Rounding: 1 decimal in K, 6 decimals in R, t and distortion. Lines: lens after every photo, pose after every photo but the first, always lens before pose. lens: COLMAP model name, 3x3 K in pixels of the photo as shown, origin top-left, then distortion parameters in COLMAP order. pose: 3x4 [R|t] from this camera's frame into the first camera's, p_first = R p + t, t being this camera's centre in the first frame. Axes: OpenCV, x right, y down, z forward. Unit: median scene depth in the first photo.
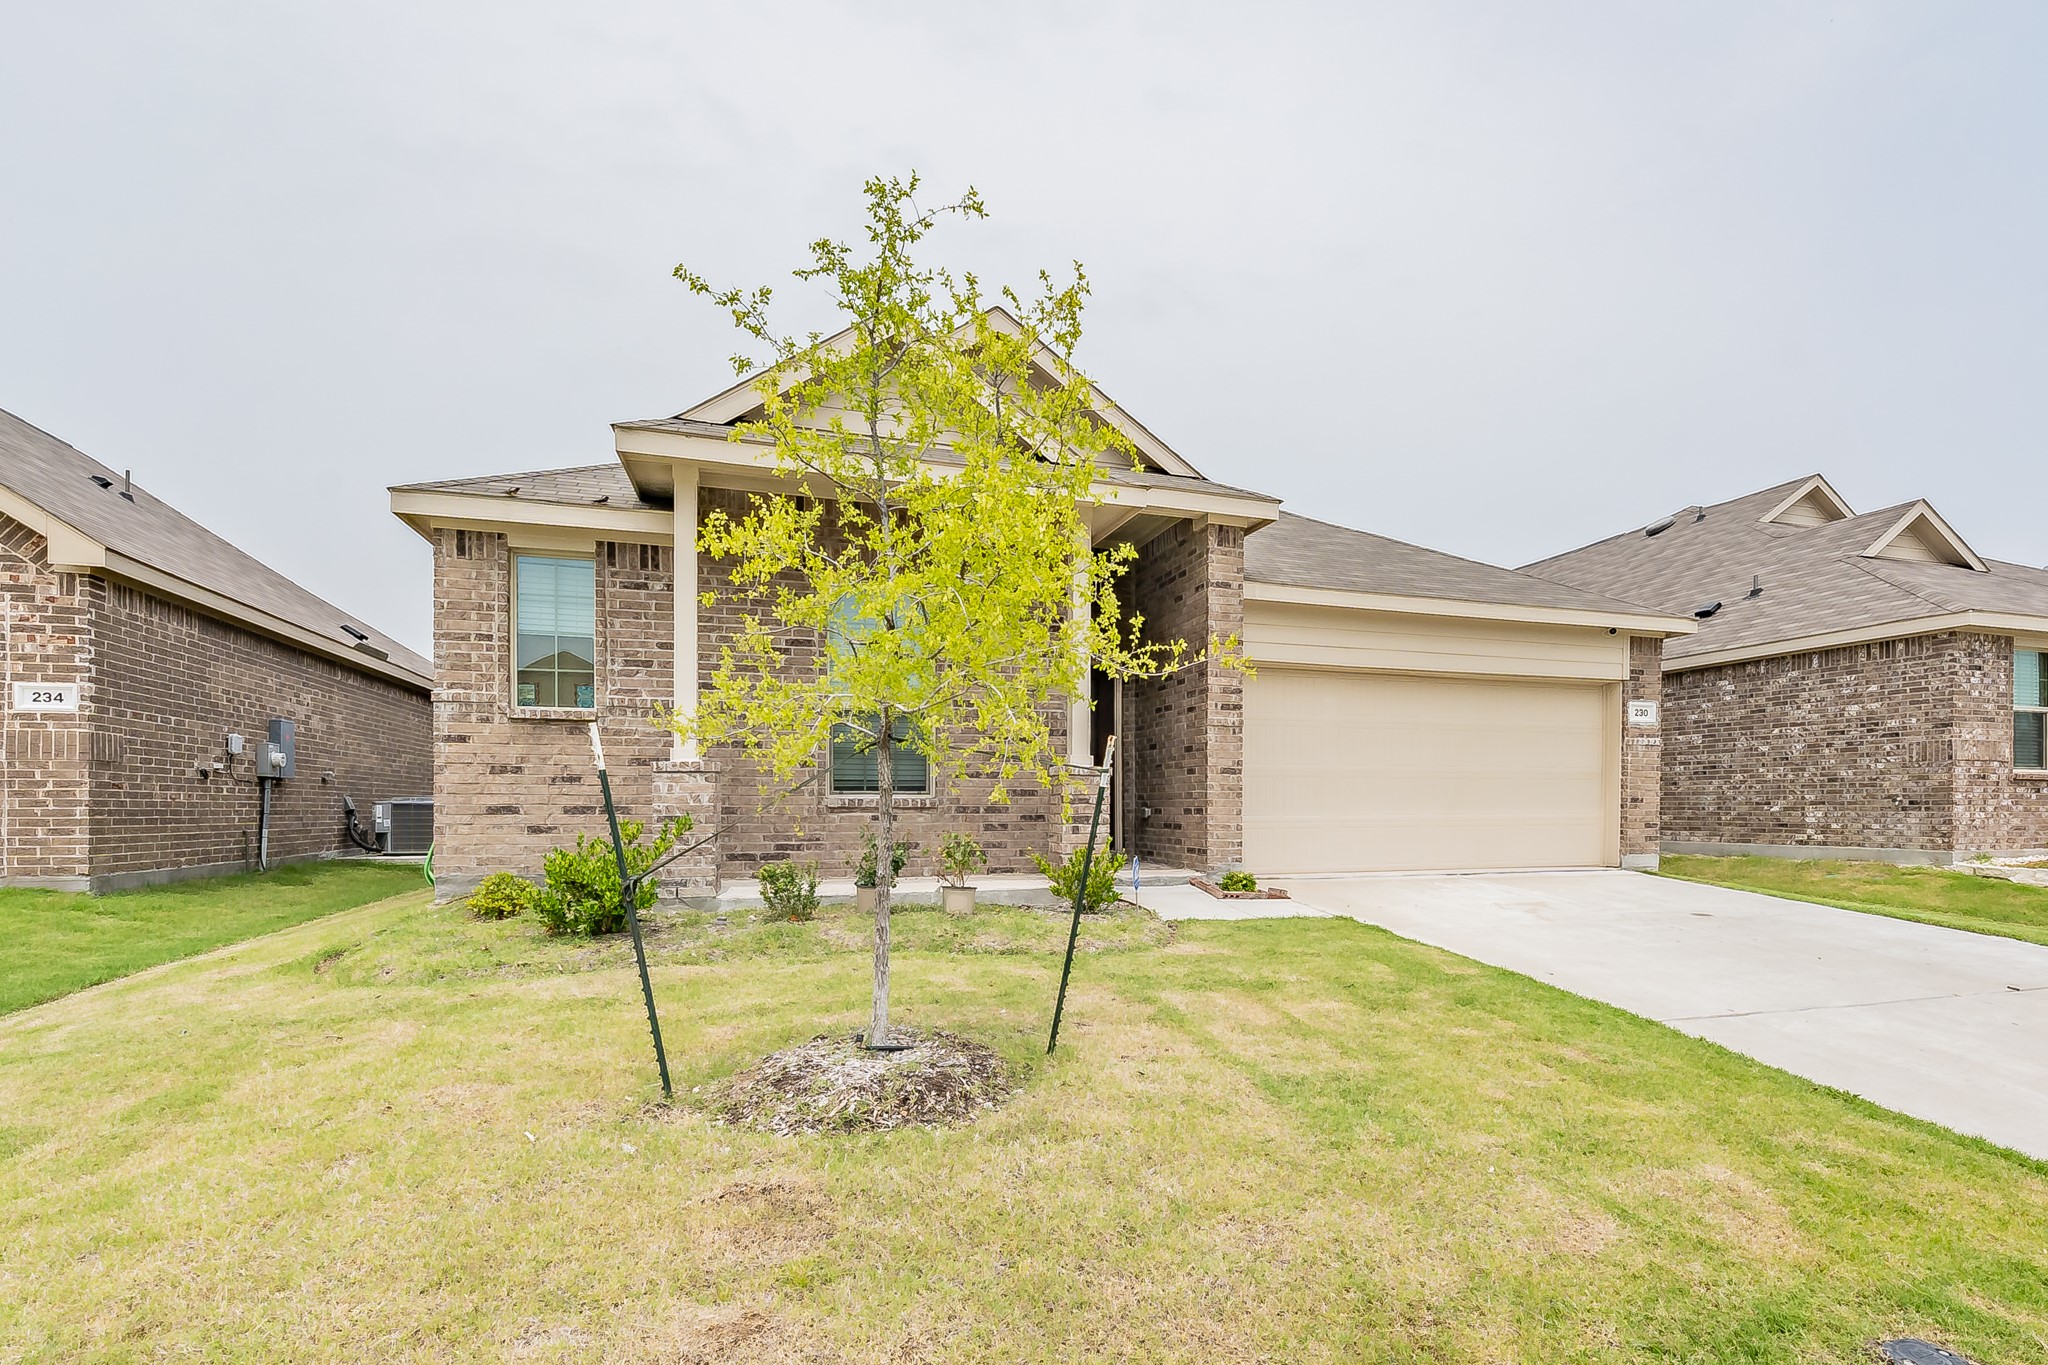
lens RADIAL K [[743.4, 0, 1027.8], [0, 743.4, 814.3], [0, 0, 1]] dist [-0.000598, -0.000327]
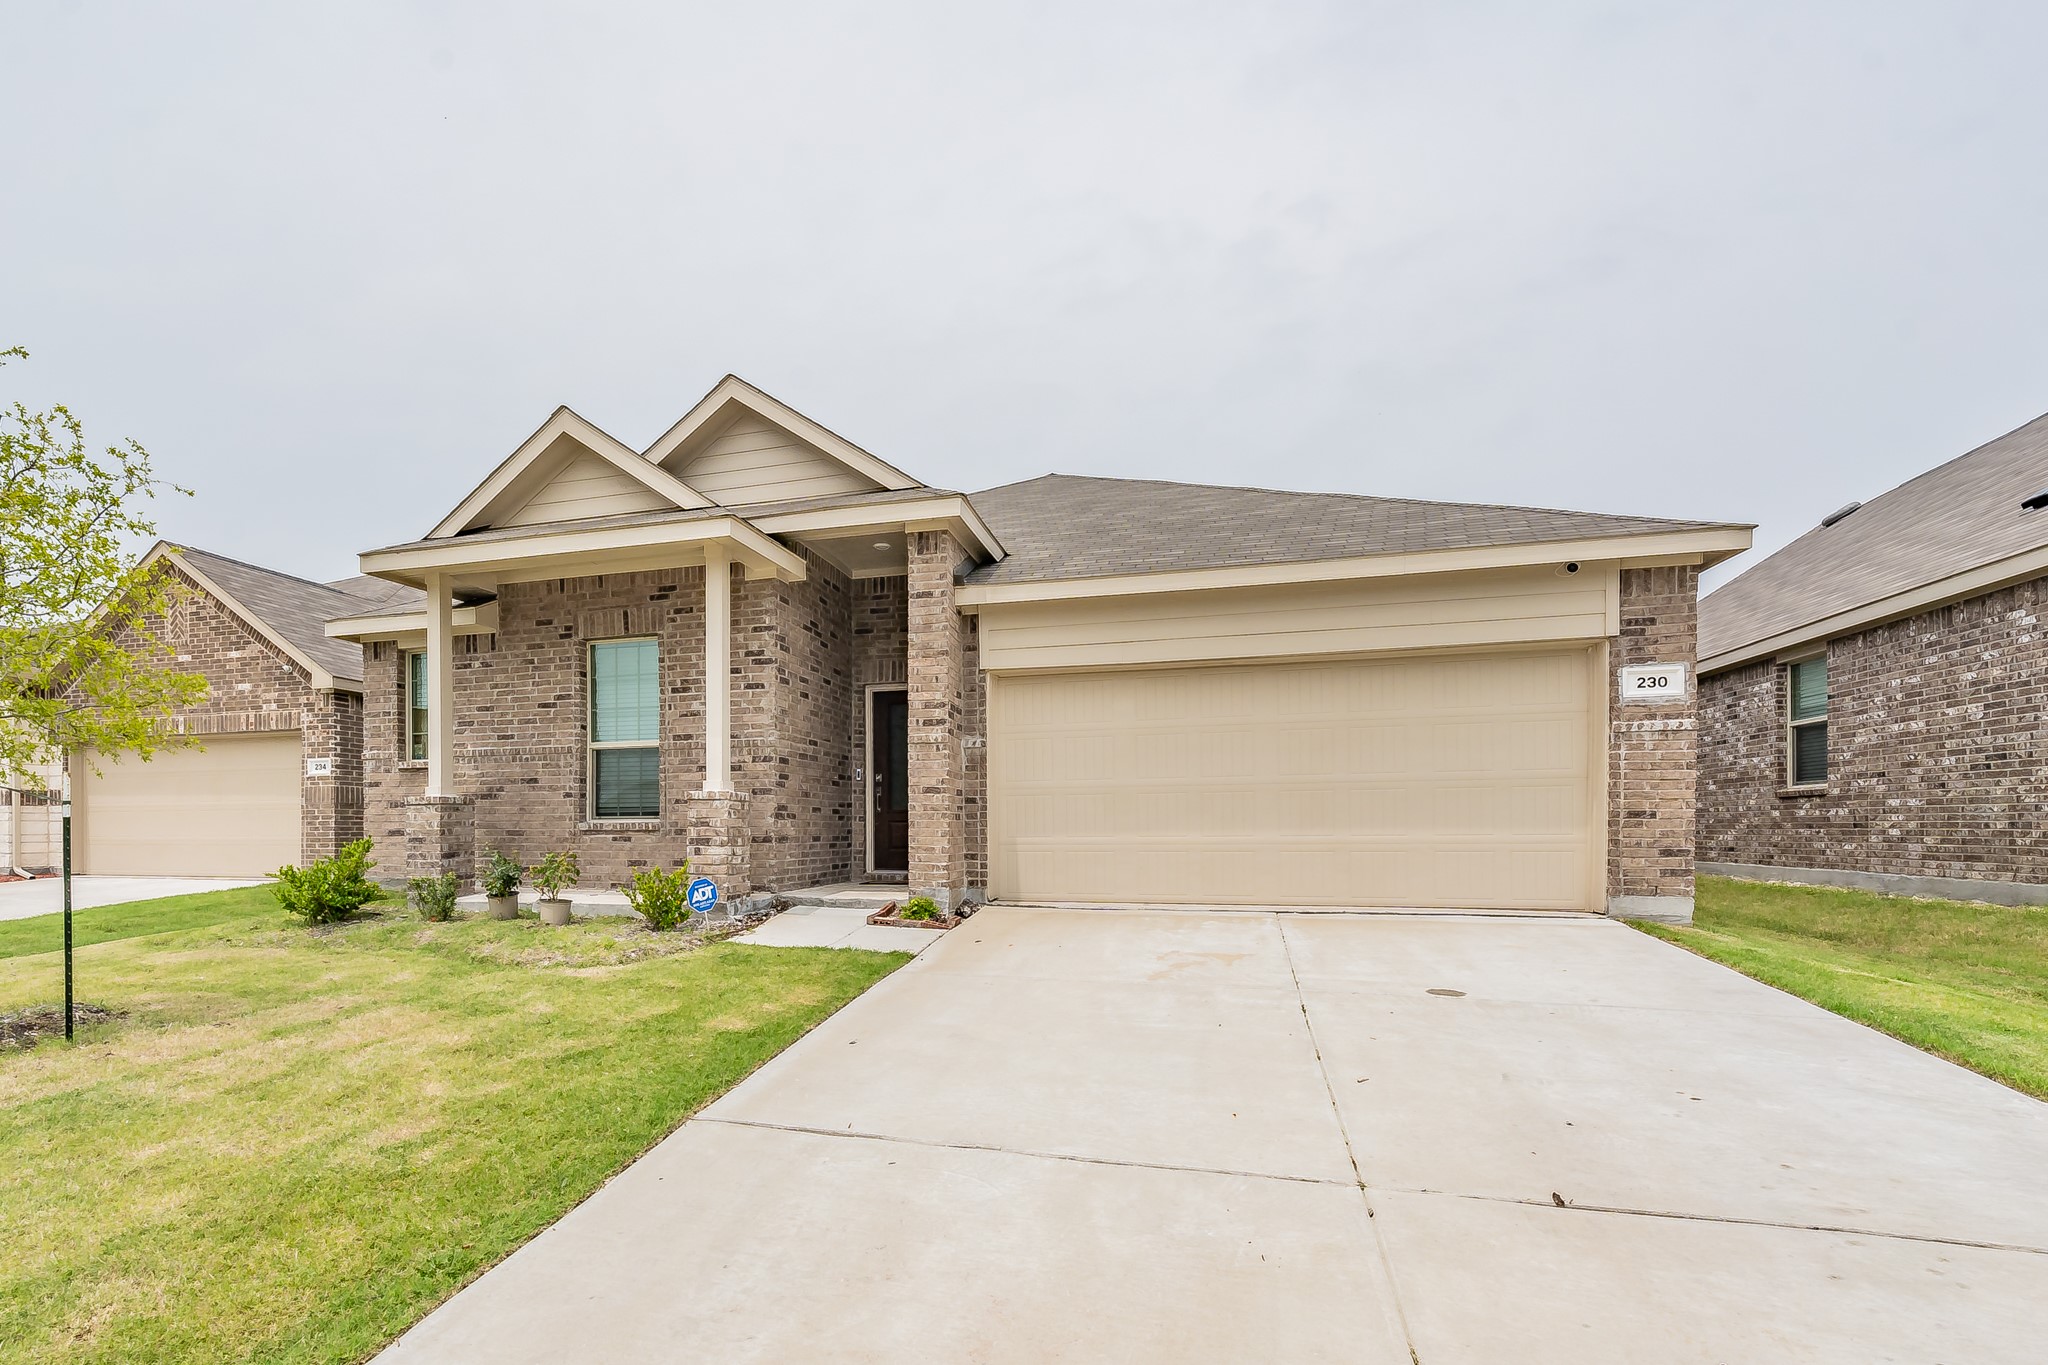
lens RADIAL K [[672.8, 0, 993.6], [0, 672.8, 829.4], [0, 0, 1]] dist [-0.000089, 0.000017]
pose [[0.900615, -0.002864, -0.434608, 0.747484], [0.000814, 0.999988, -0.004903, -0.004402], [0.434616, 0.004062, 0.900607, 0.276726]]
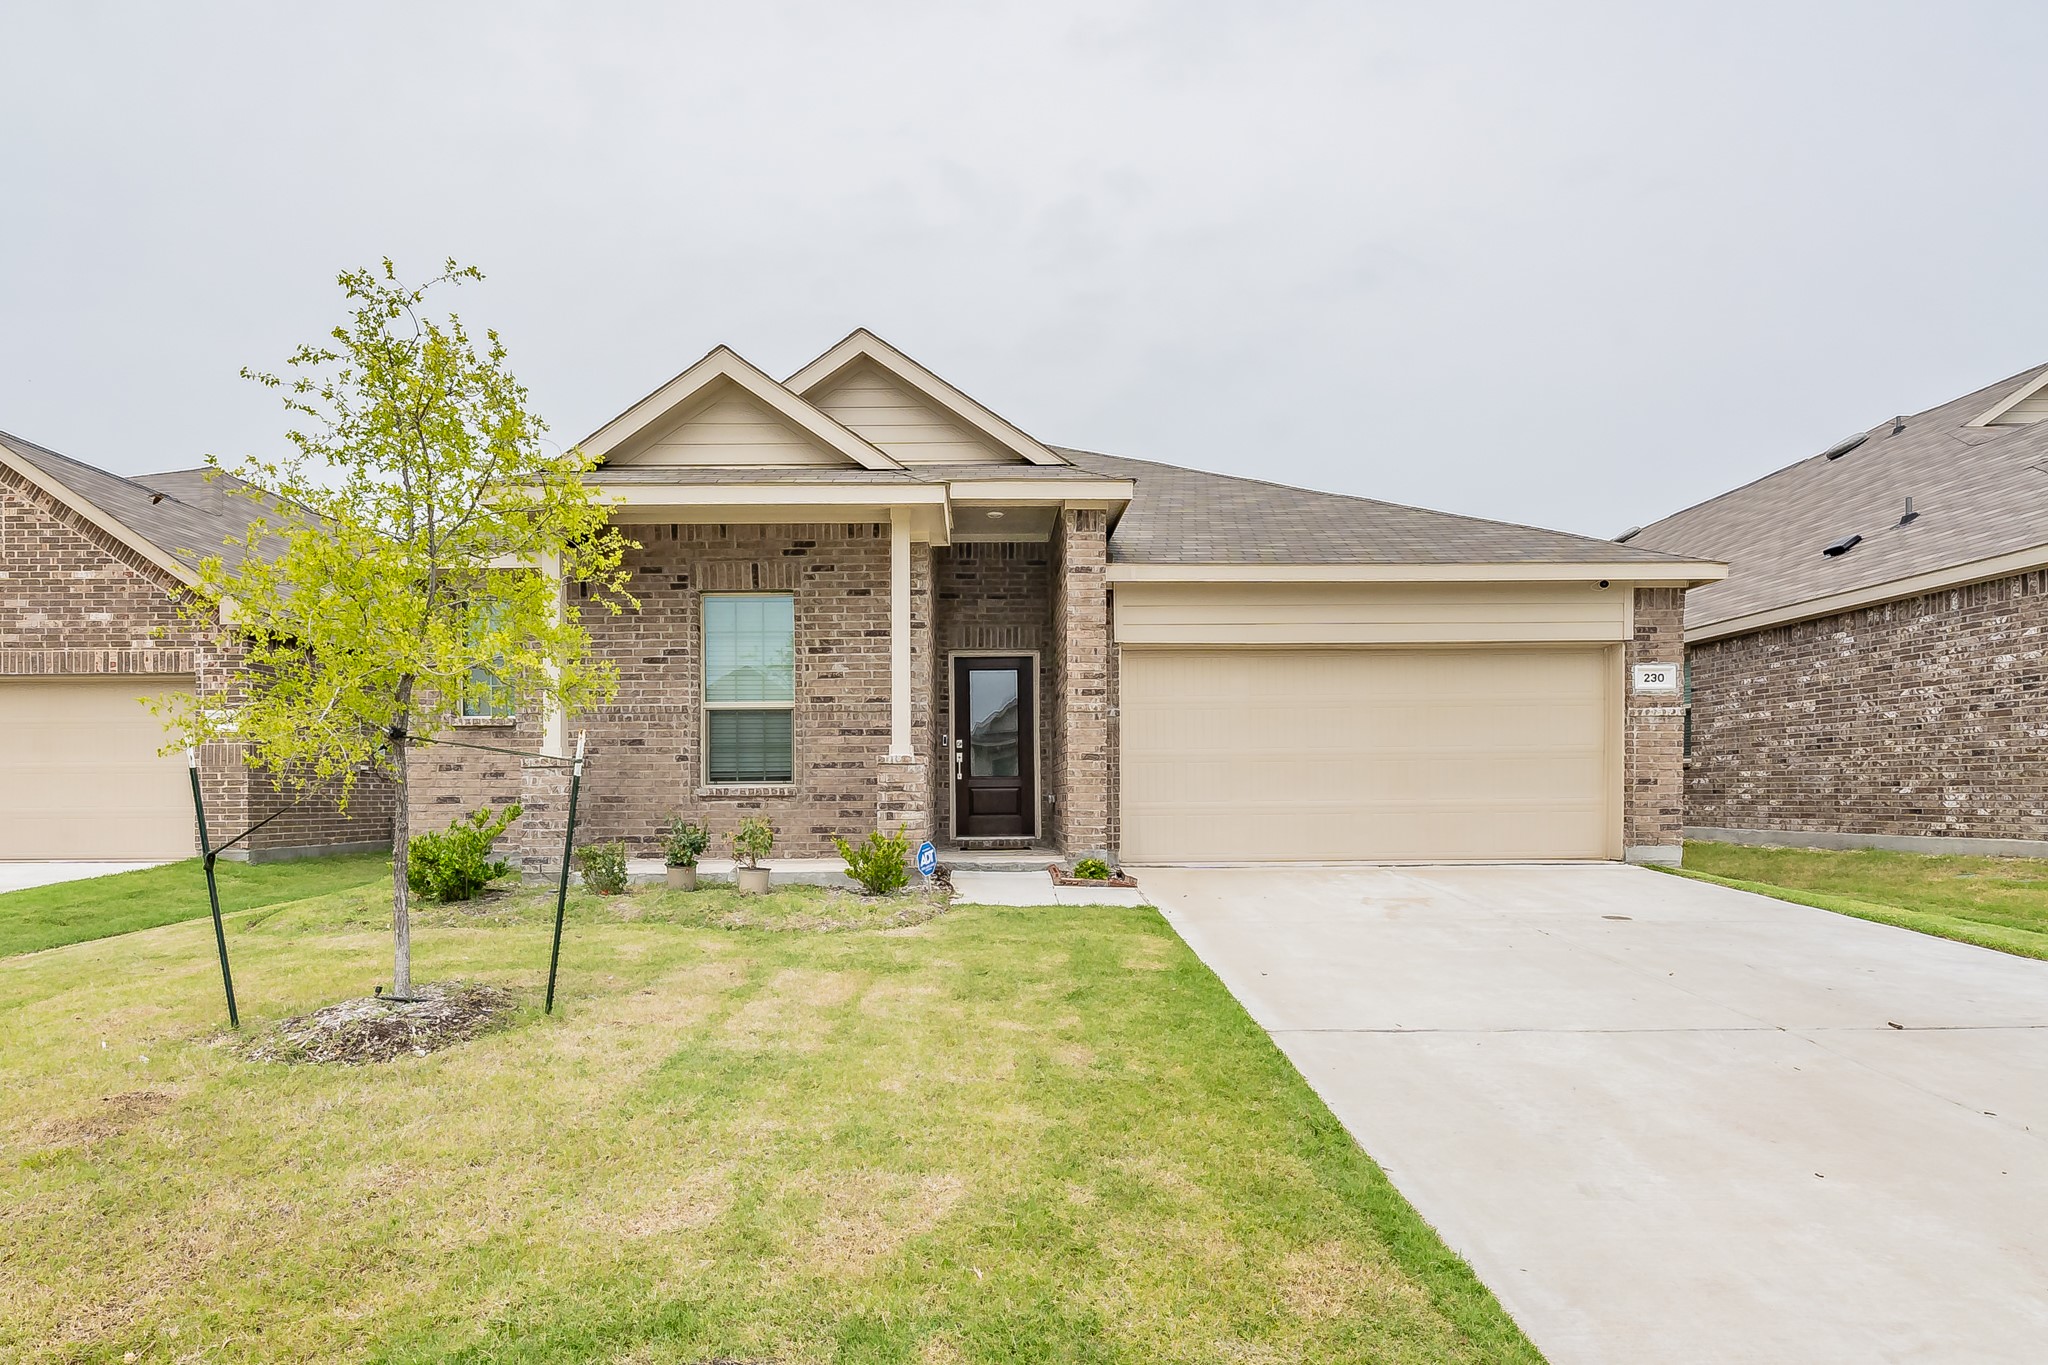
lens RADIAL K [[712.9, 0, 987.5], [0, 712.9, 799.9], [0, 0, 1]] dist [-0.000379, -0.000280]
pose [[0.970966, -0.005220, -0.239160, 0.380983], [0.004335, 0.999982, -0.004226, 0.002410], [0.239178, 0.003066, 0.970971, 0.047118]]
